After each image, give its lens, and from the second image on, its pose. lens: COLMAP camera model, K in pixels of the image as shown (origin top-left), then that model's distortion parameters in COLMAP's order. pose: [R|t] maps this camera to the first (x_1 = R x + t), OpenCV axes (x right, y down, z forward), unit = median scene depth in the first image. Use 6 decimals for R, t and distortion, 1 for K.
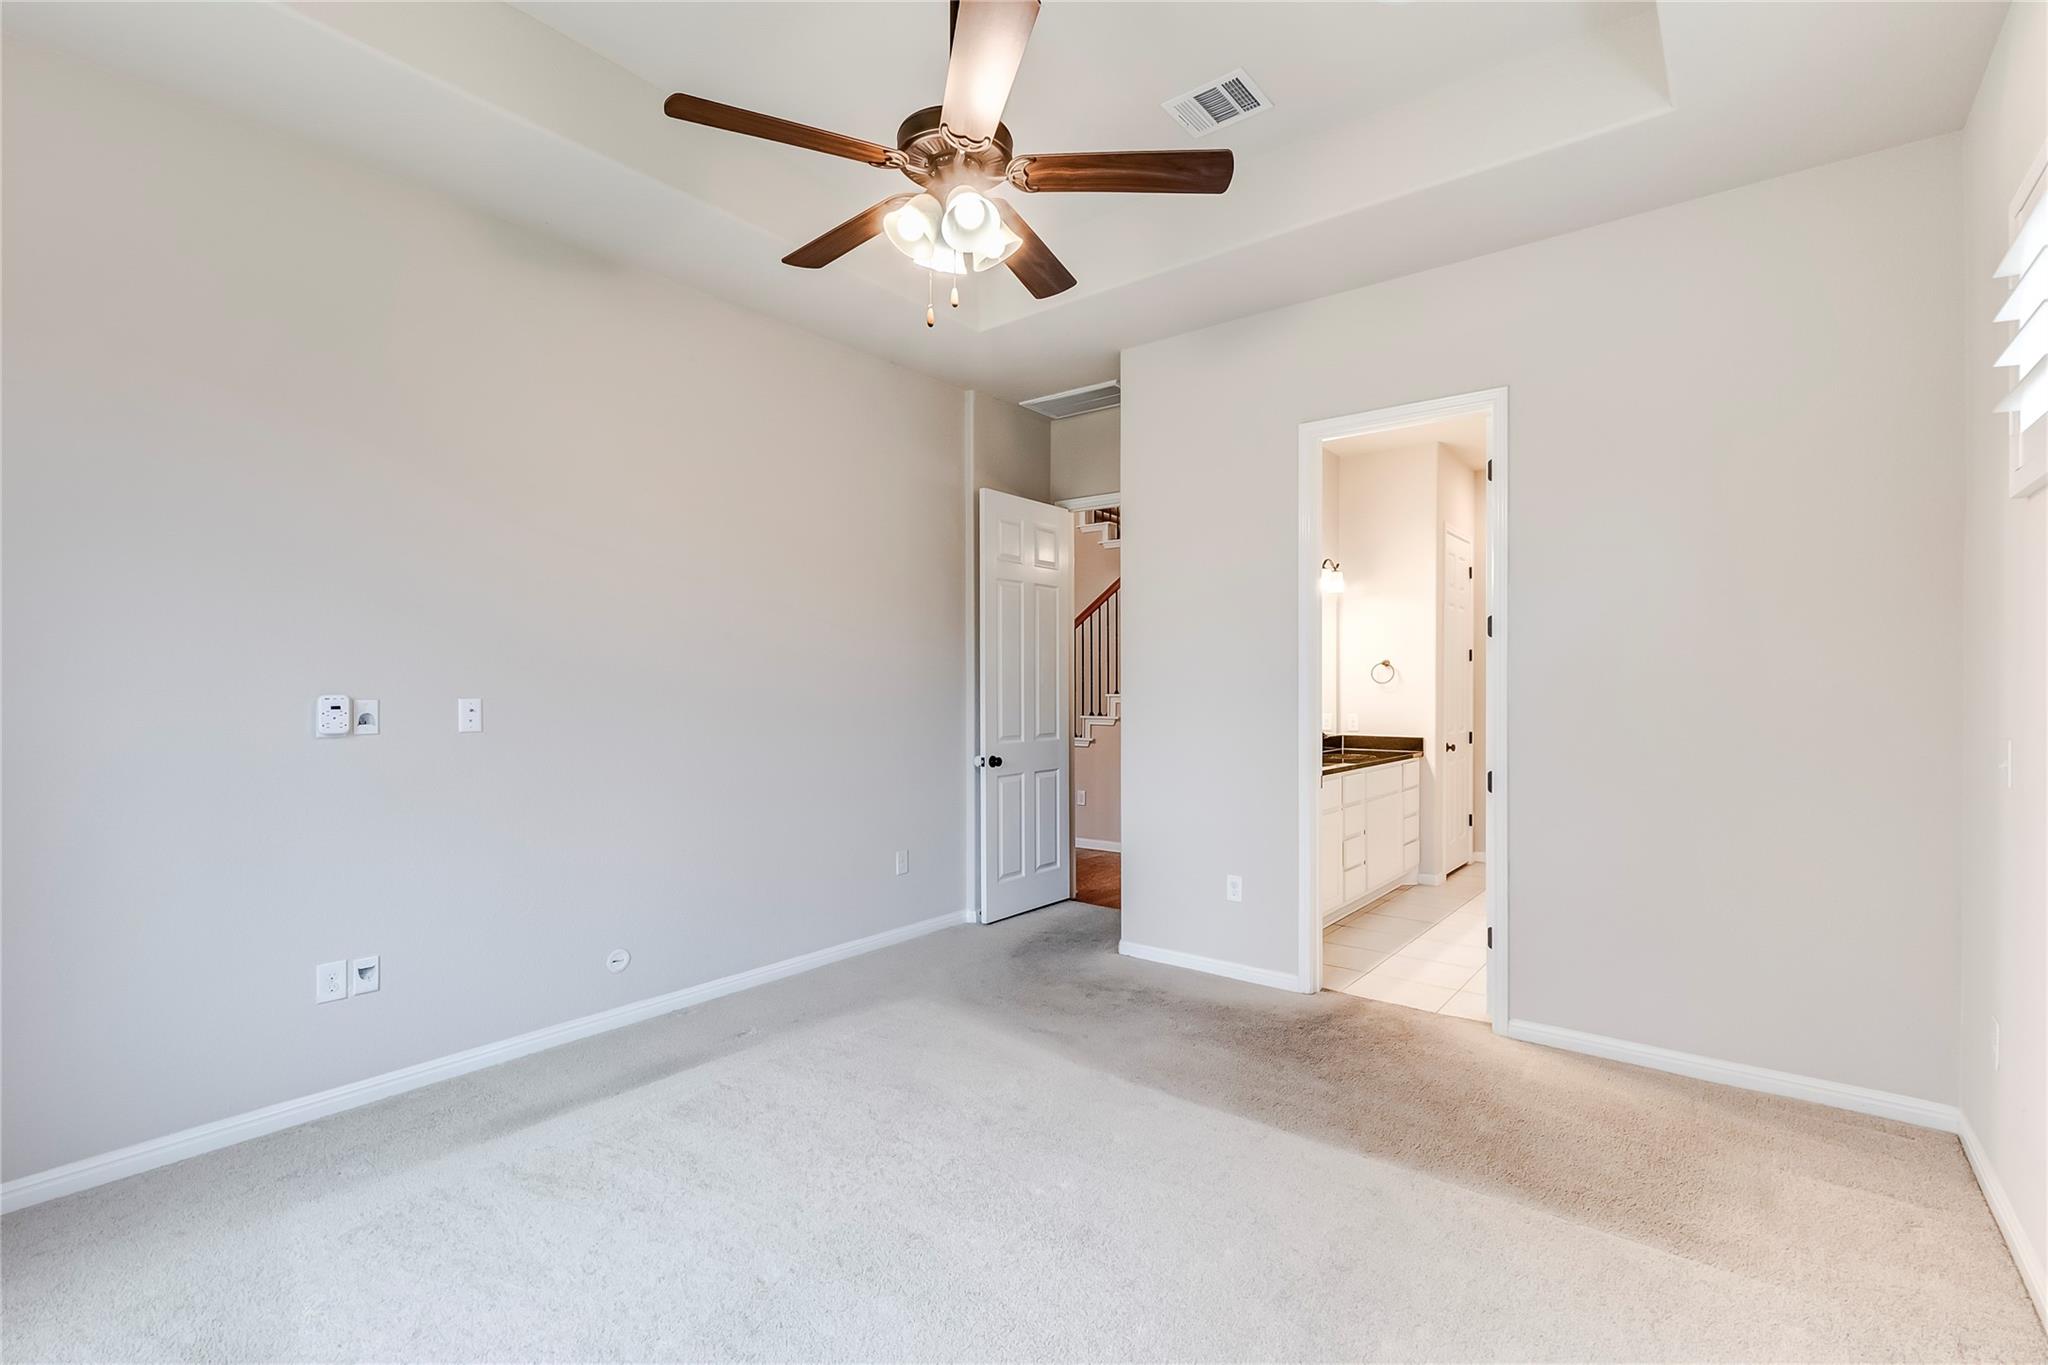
lens RADIAL K [[924.8, 0, 1022.6], [0, 924.8, 687.0], [0, 0, 1]] dist [0.004357, -0.000887]
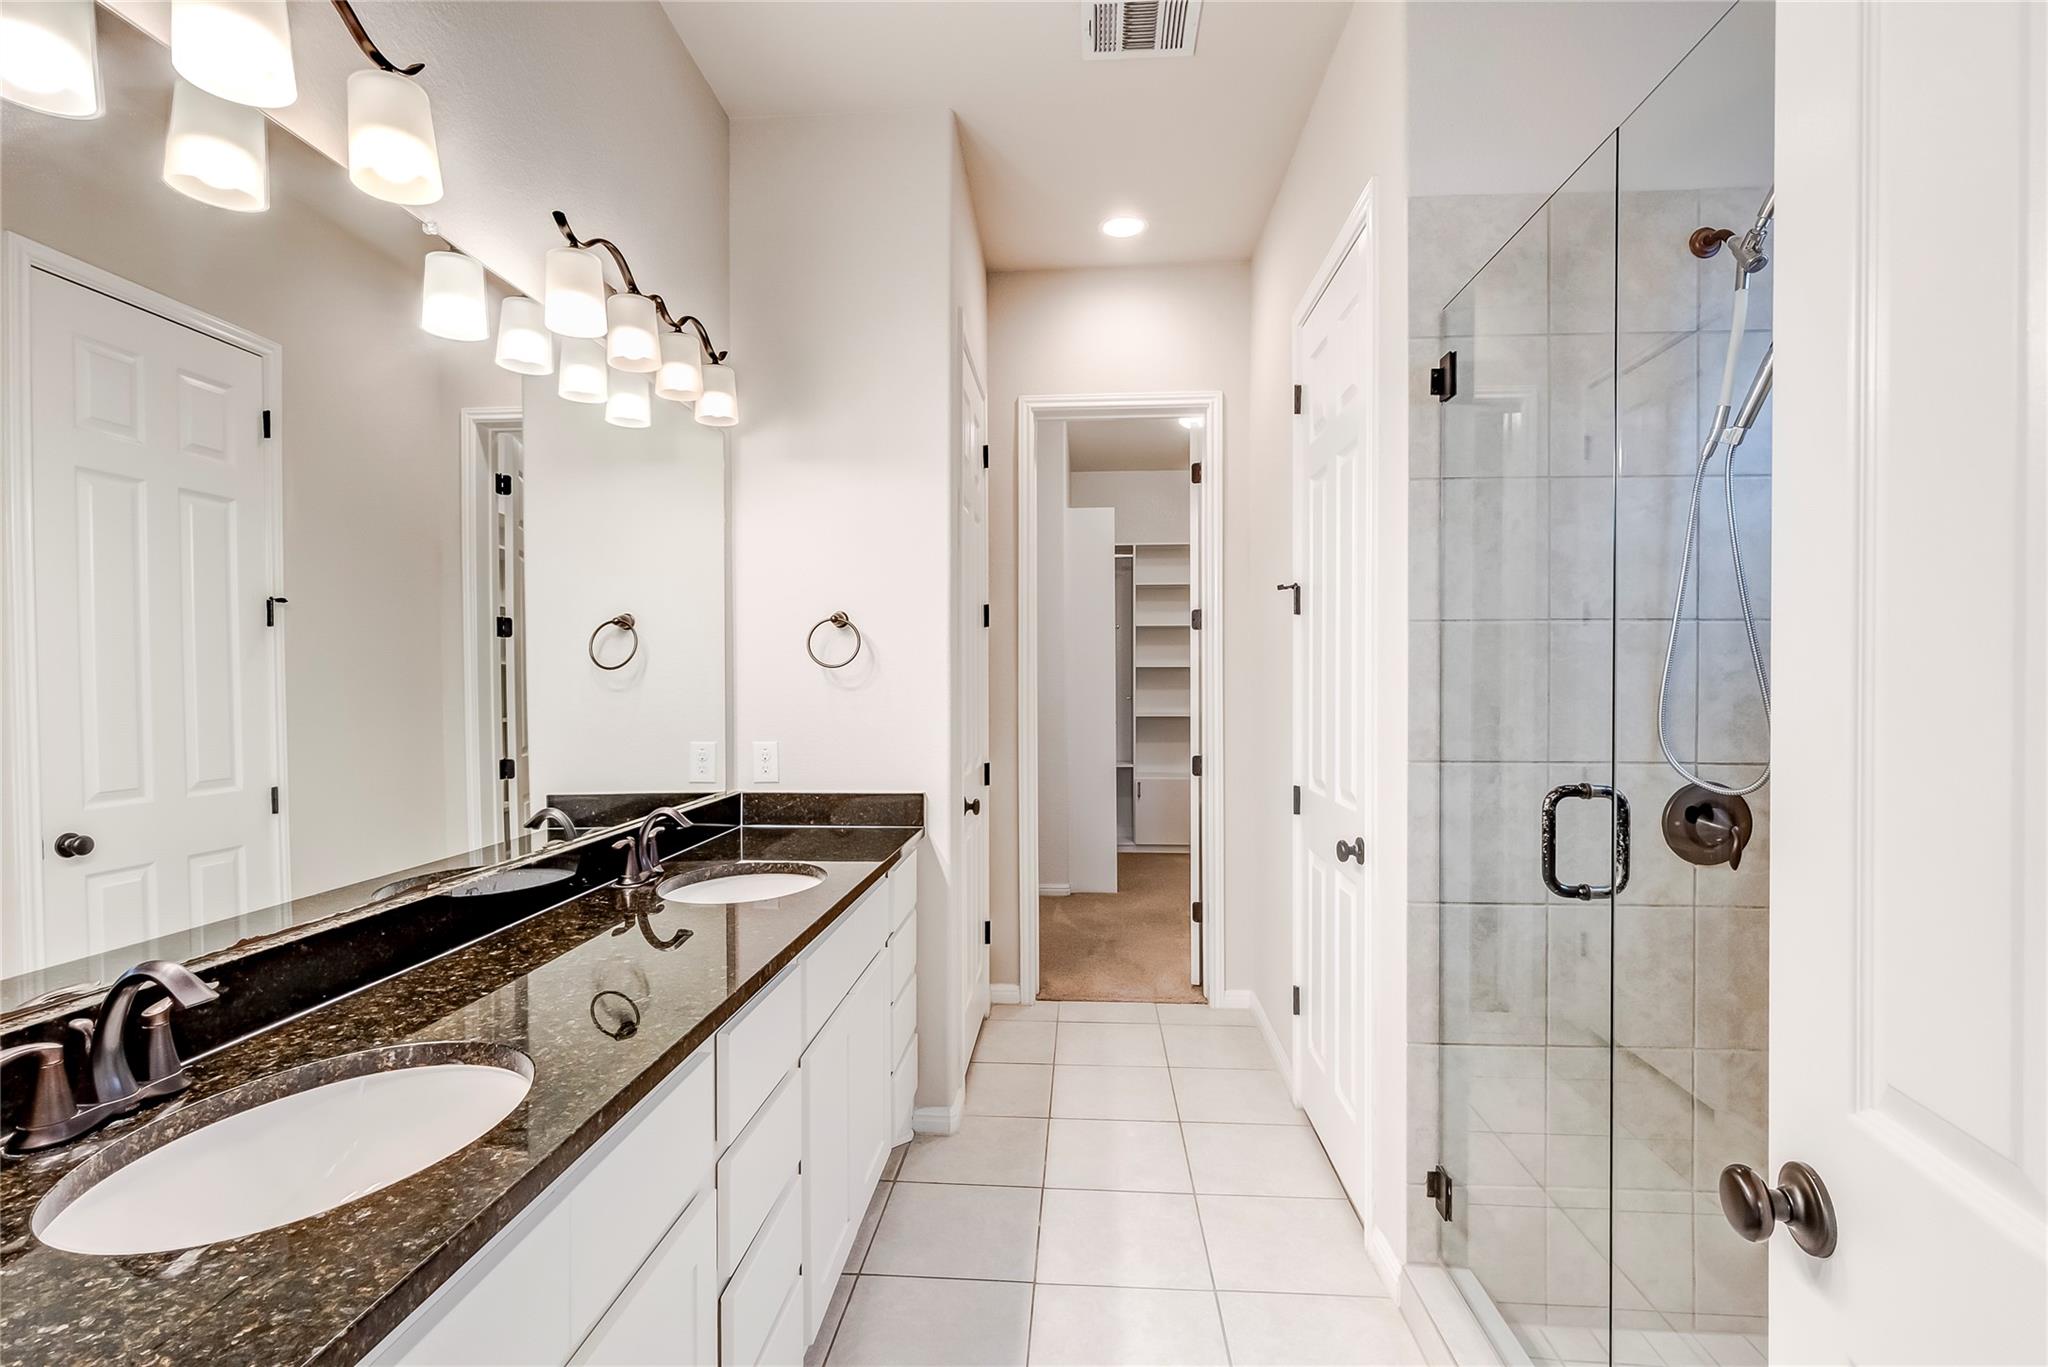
lens RADIAL K [[924.8, 0, 1022.6], [0, 924.8, 688.0], [0, 0, 1]] dist [0.004357, -0.000887]
pose [[0.841455, -0.004771, 0.540306, 0.232890], [0.008532, 0.999954, -0.004459, 0.008084], [-0.540260, 0.008362, 0.841457, 0.596371]]
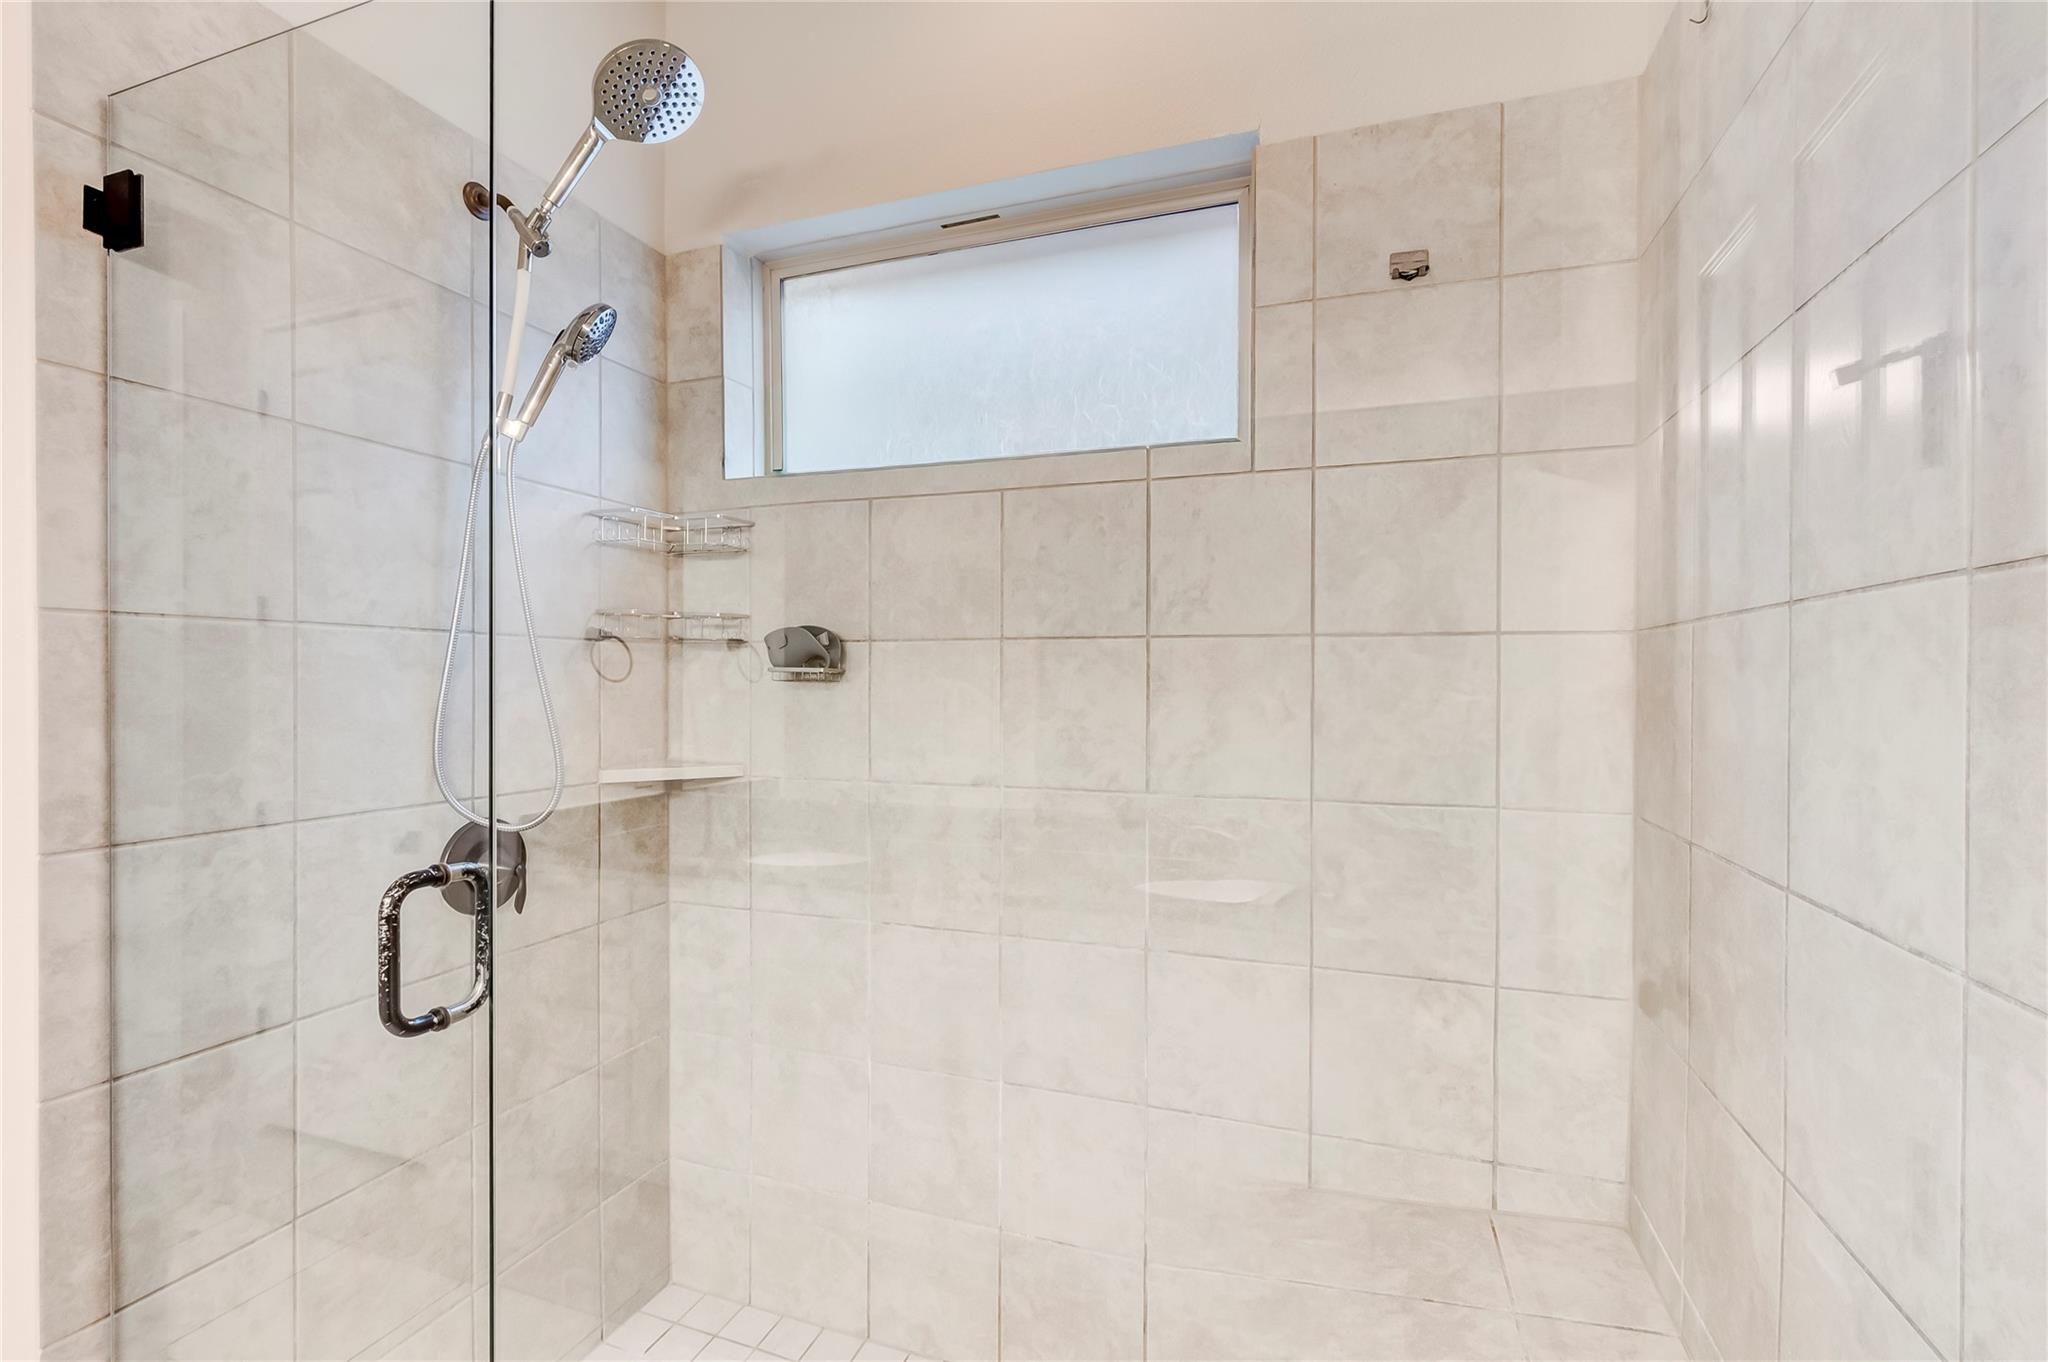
lens RADIAL K [[924.8, 0, 1022.6], [0, 924.8, 685.5], [0, 0, 1]] dist [0.004357, -0.000887]
pose [[-0.284530, -0.006208, 0.958647, 0.454790], [0.014813, 0.999831, 0.010871, -0.022222], [-0.958553, 0.017294, -0.284390, 0.852032]]
